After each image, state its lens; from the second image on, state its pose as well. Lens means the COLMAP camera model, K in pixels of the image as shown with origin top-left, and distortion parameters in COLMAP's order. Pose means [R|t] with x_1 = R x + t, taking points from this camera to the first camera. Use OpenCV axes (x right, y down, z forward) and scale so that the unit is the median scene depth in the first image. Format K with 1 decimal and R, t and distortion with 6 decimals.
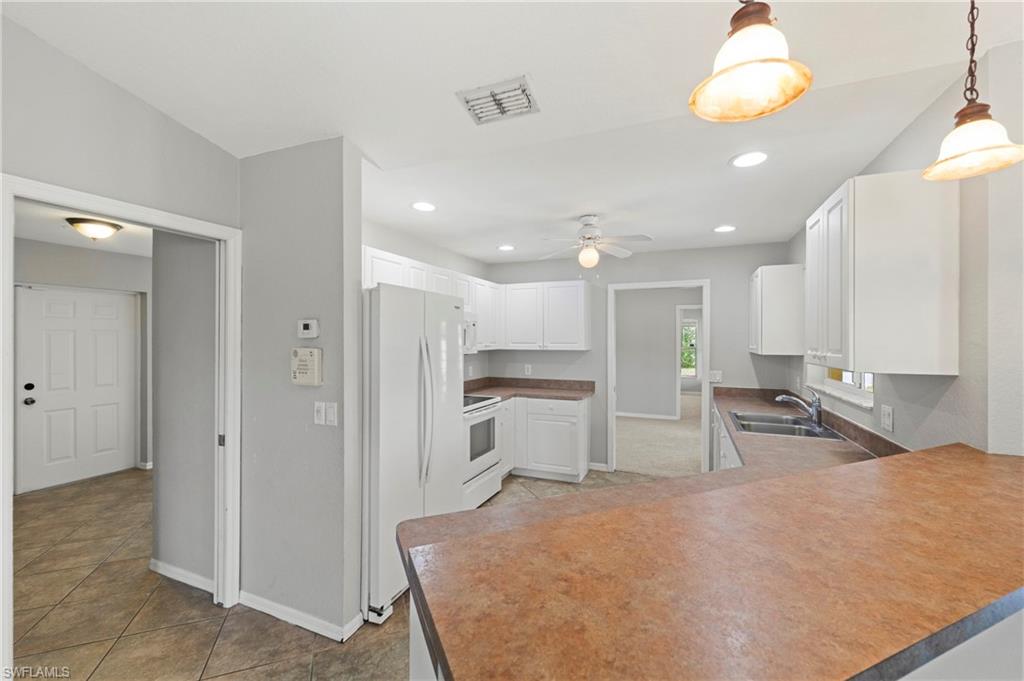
lens RADIAL K [[418.2, 0, 504.3], [0, 418.2, 338.2], [0, 0, 1]] dist [-0.005595, -0.000262]
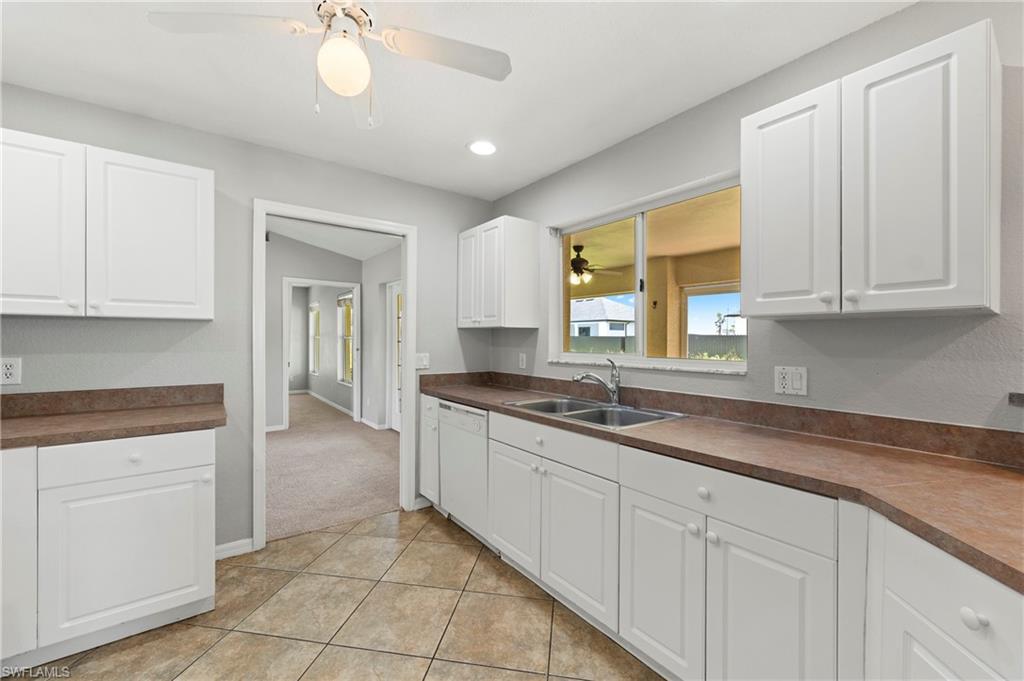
lens RADIAL K [[412.7, 0, 508.5], [0, 412.7, 342.9], [0, 0, 1]] dist [-0.002172, -0.000179]
pose [[0.503345, -0.007766, 0.864051, -0.045958], [-0.006457, 0.999898, 0.012748, 0.051446], [-0.864061, -0.011996, 0.503244, 0.518996]]
